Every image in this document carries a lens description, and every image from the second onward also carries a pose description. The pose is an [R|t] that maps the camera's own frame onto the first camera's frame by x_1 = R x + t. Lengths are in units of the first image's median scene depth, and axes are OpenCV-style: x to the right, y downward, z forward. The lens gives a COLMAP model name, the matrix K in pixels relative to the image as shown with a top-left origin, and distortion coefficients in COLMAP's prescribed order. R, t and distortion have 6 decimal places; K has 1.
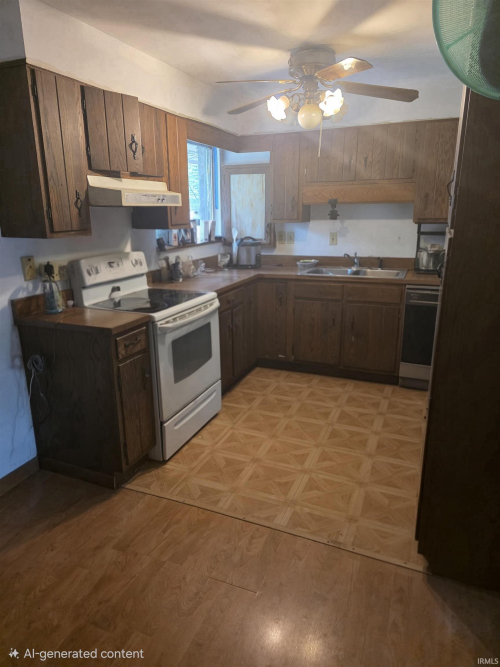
lens RADIAL K [[446.8, 0, 248.6], [0, 446.8, 333.5], [0, 0, 1]] dist [-0.000165, 0.000633]
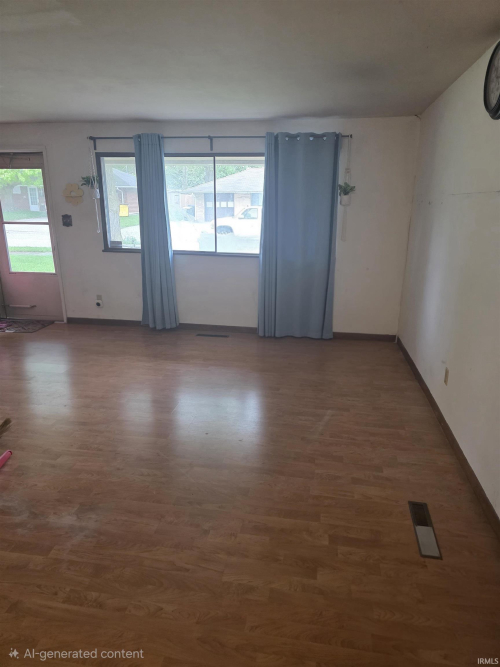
lens RADIAL K [[446.8, 0, 249.9], [0, 446.8, 333.6], [0, 0, 1]] dist [-0.000165, 0.000633]
pose [[-0.225454, -0.259354, 0.939098, -1.116003], [0.265777, 0.910982, 0.315395, -0.347084], [-0.937301, 0.320698, -0.136454, 1.201773]]
